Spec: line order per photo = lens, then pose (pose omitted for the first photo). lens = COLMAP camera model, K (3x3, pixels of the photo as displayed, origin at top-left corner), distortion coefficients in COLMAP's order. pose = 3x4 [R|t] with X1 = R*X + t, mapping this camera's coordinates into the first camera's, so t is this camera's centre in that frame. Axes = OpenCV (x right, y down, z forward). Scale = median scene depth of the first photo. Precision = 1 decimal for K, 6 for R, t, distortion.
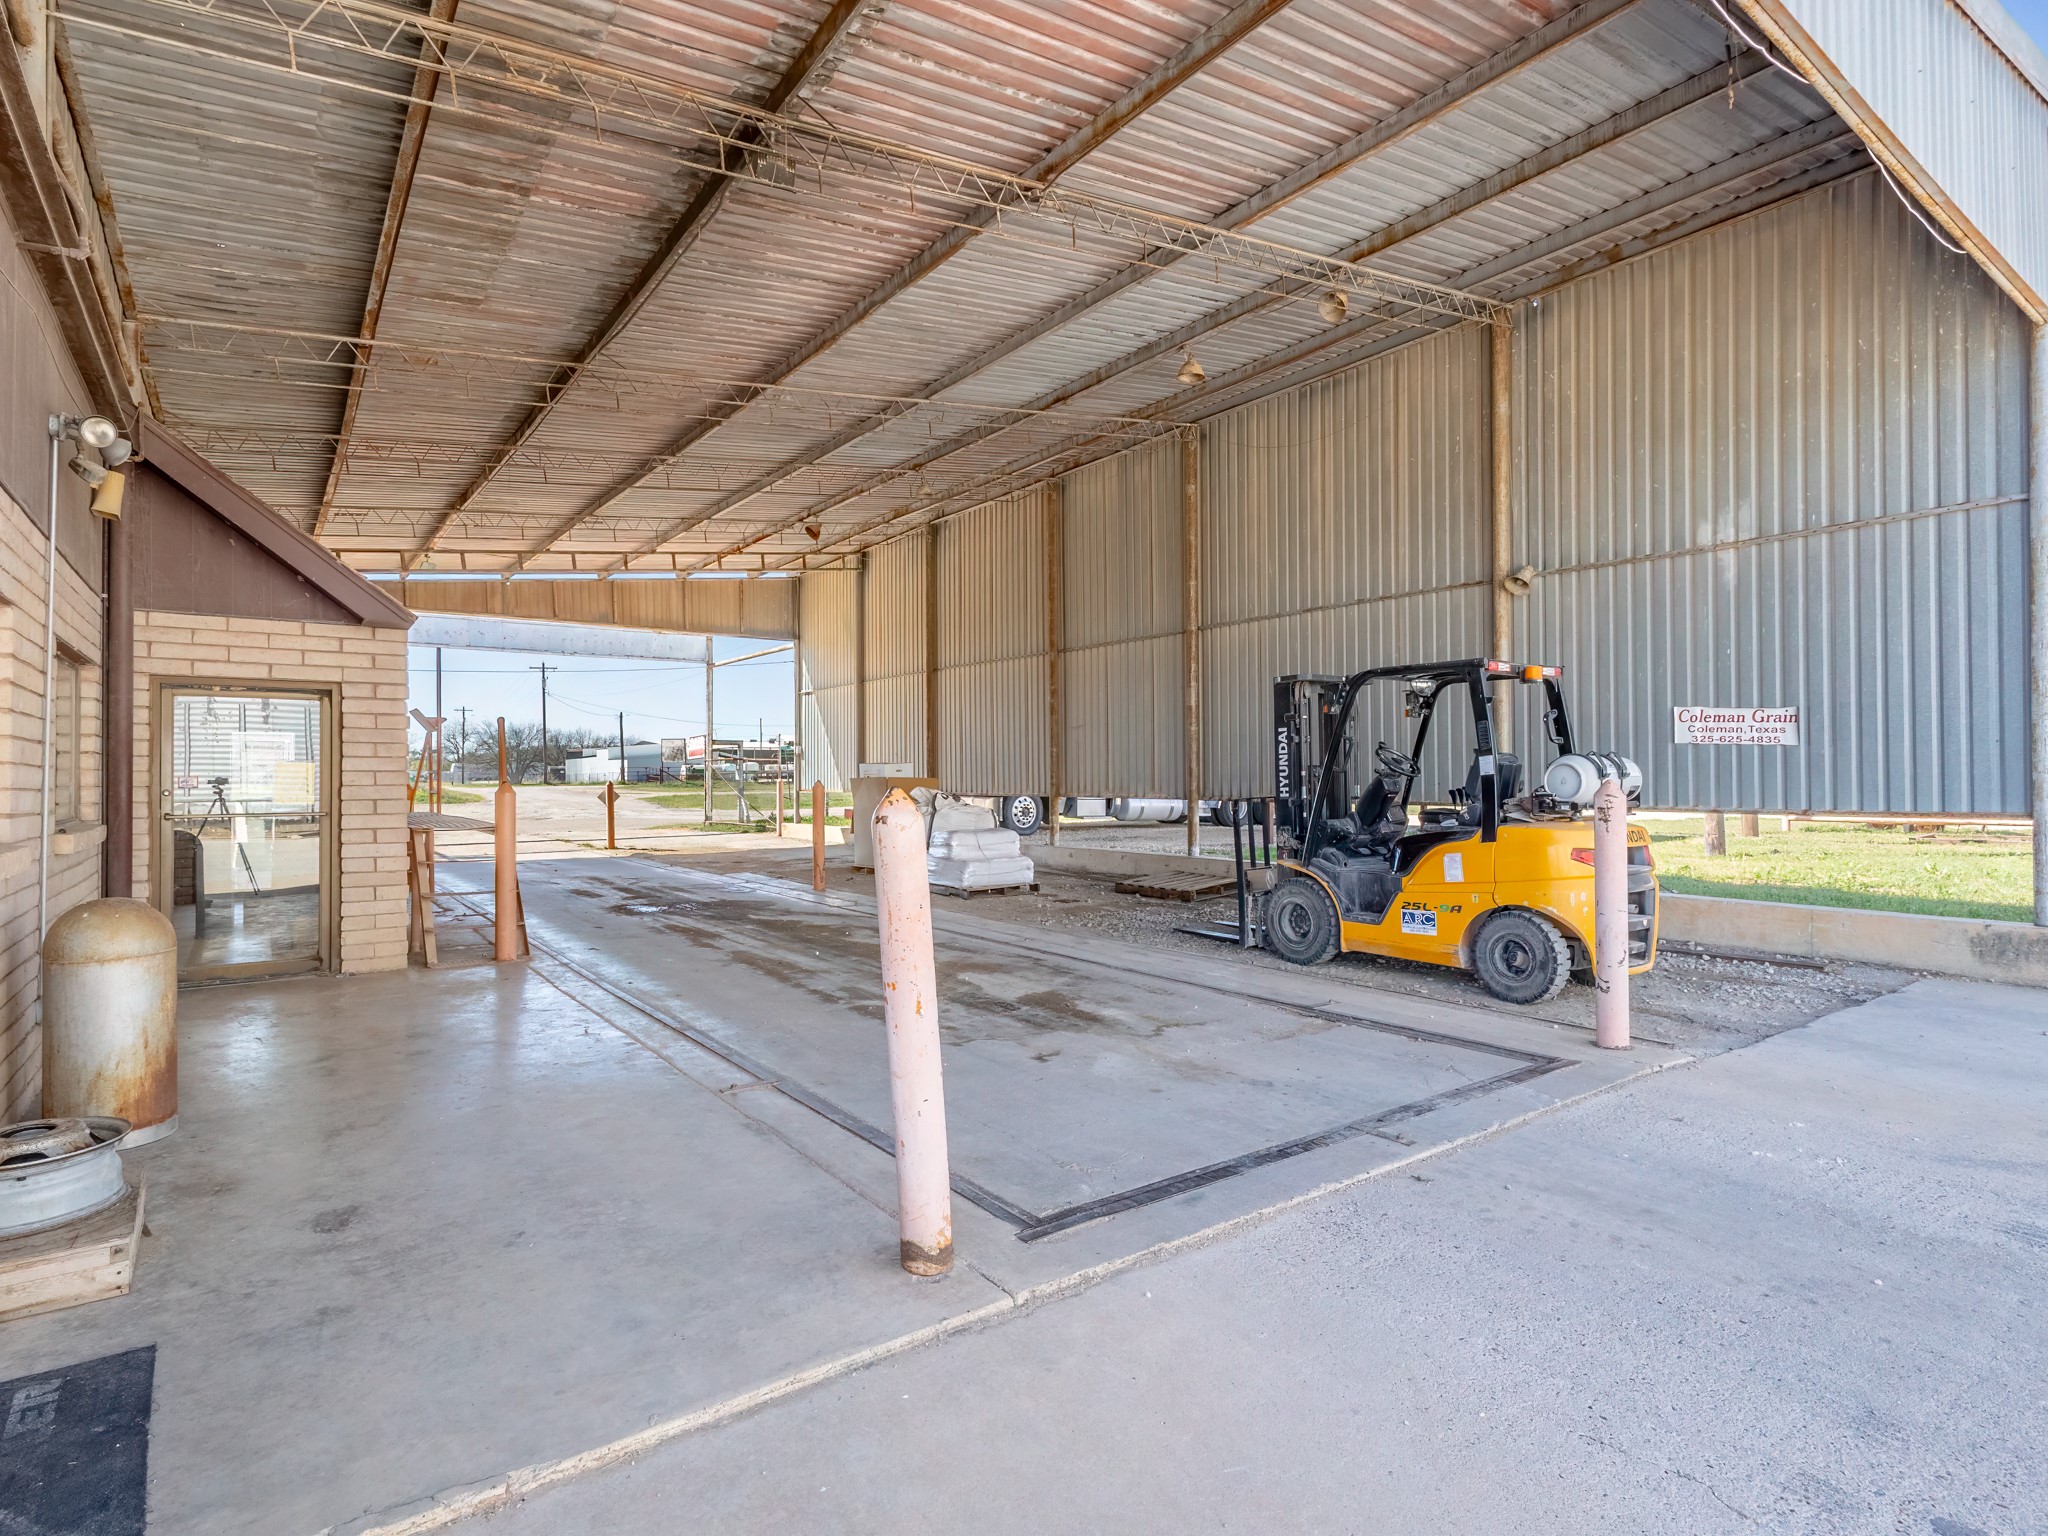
lens RADIAL K [[1057.3, 0, 1022.1], [0, 1057.3, 768.1], [0, 0, 1]] dist [0.013621, -0.002701]
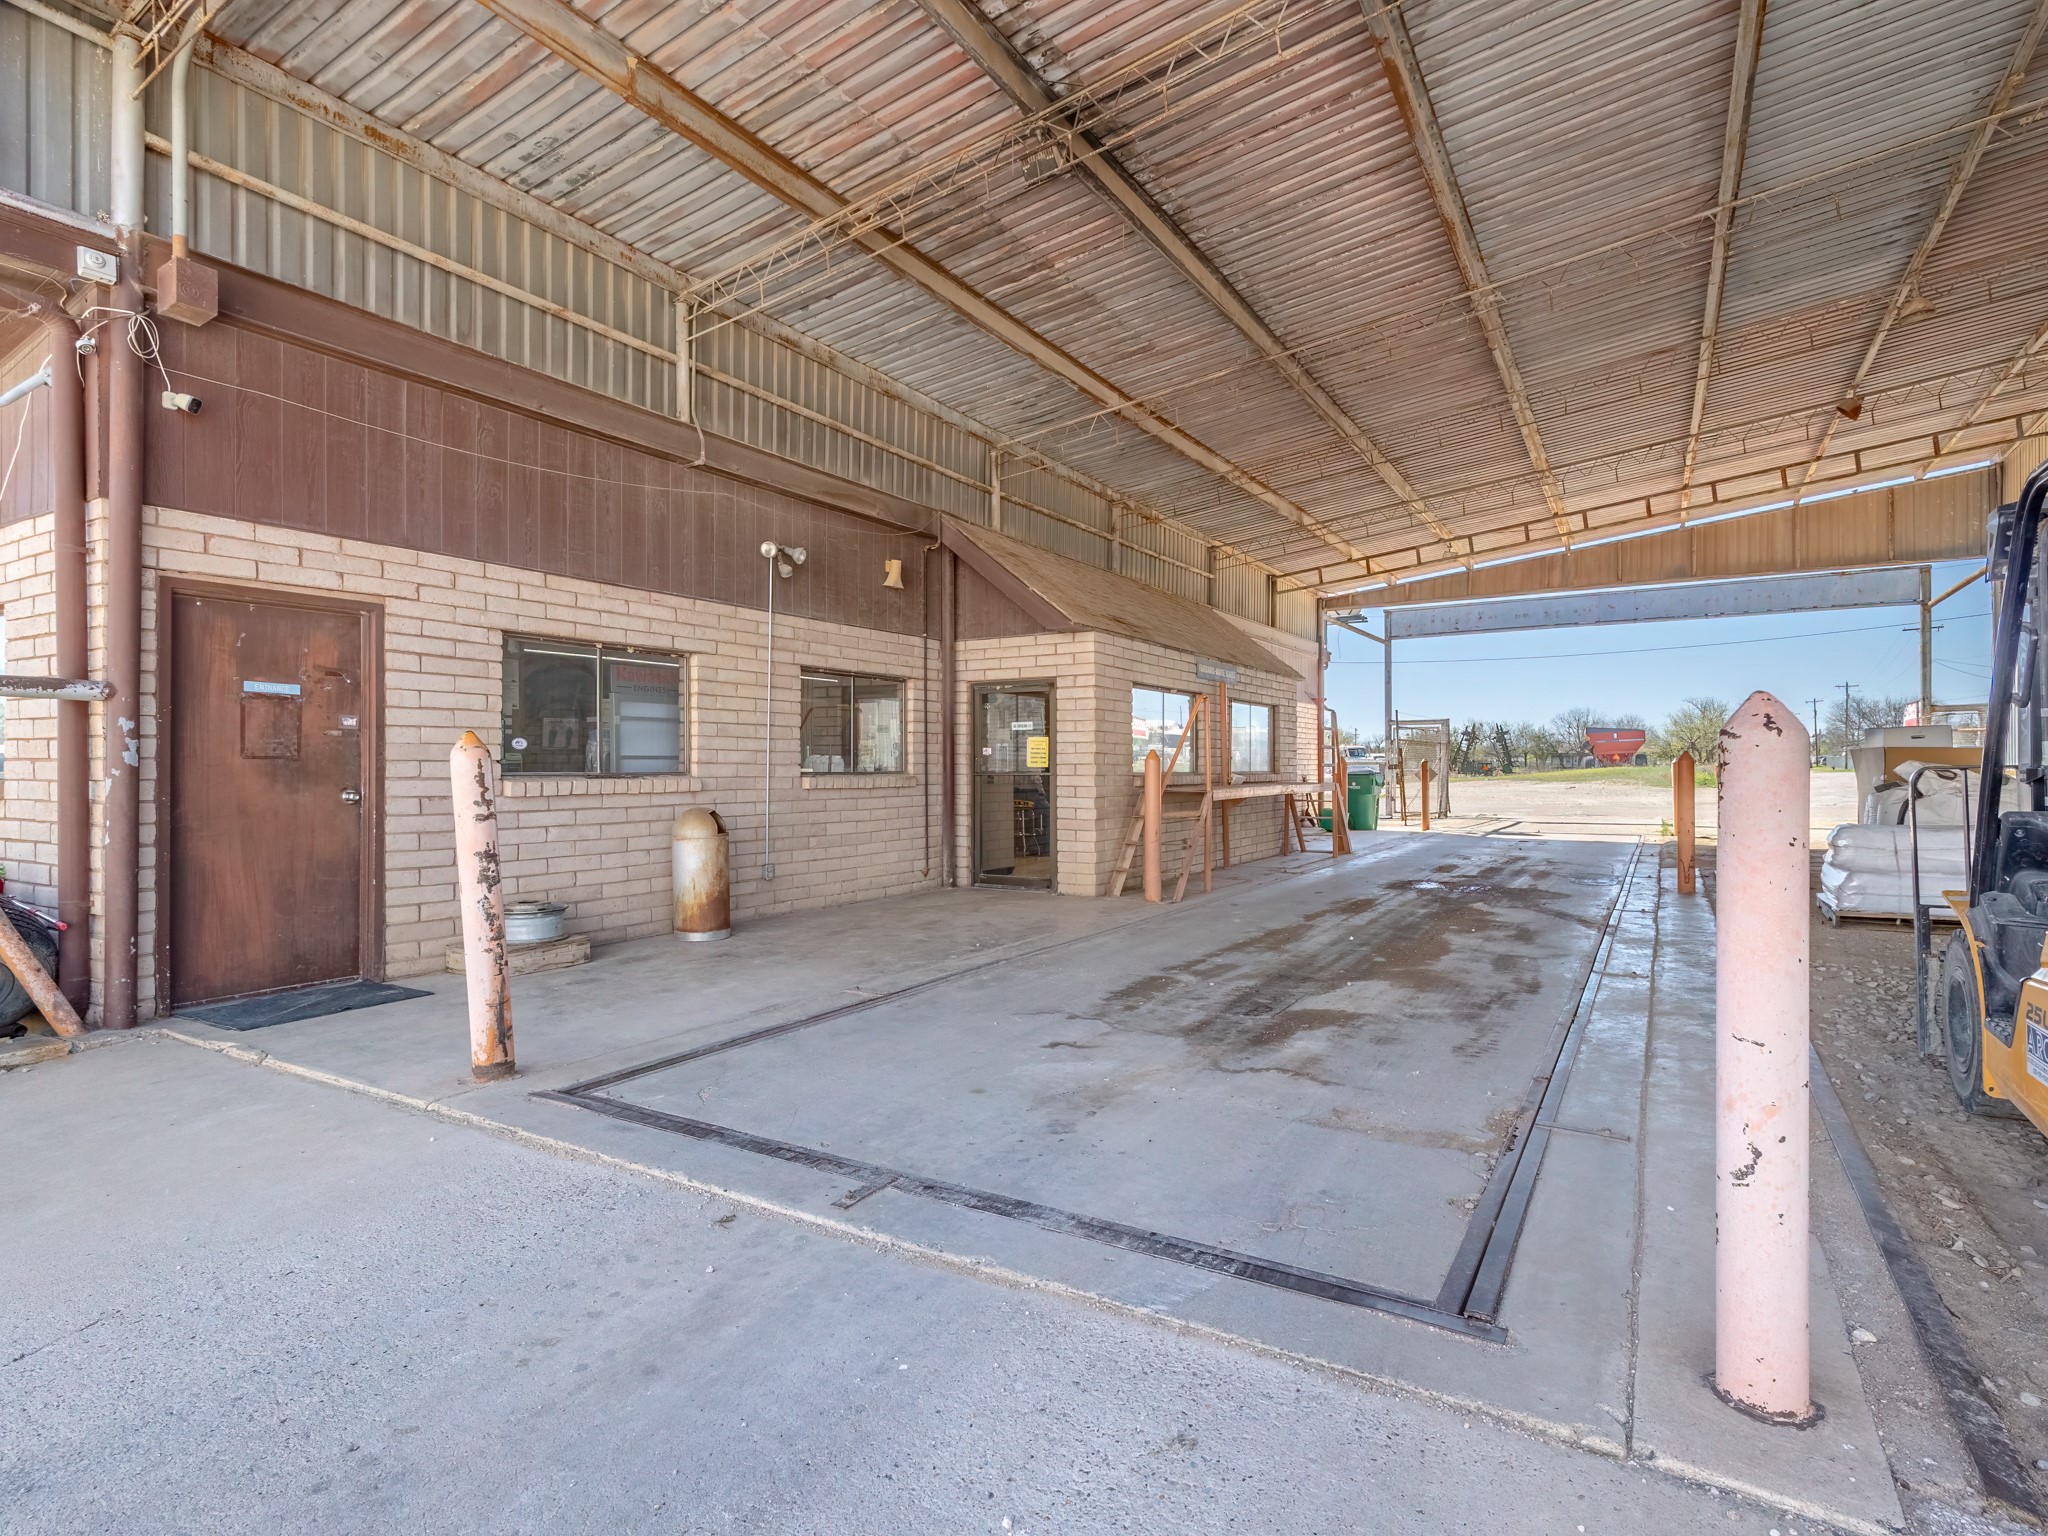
lens RADIAL K [[1057.3, 0, 1022.3], [0, 1057.3, 766.3], [0, 0, 1]] dist [0.013621, -0.002701]
pose [[0.385461, 0.002494, -0.922721, 1.013017], [0.008868, 0.999940, 0.006407, 0.041998], [0.922682, -0.010653, 0.385416, 0.775206]]
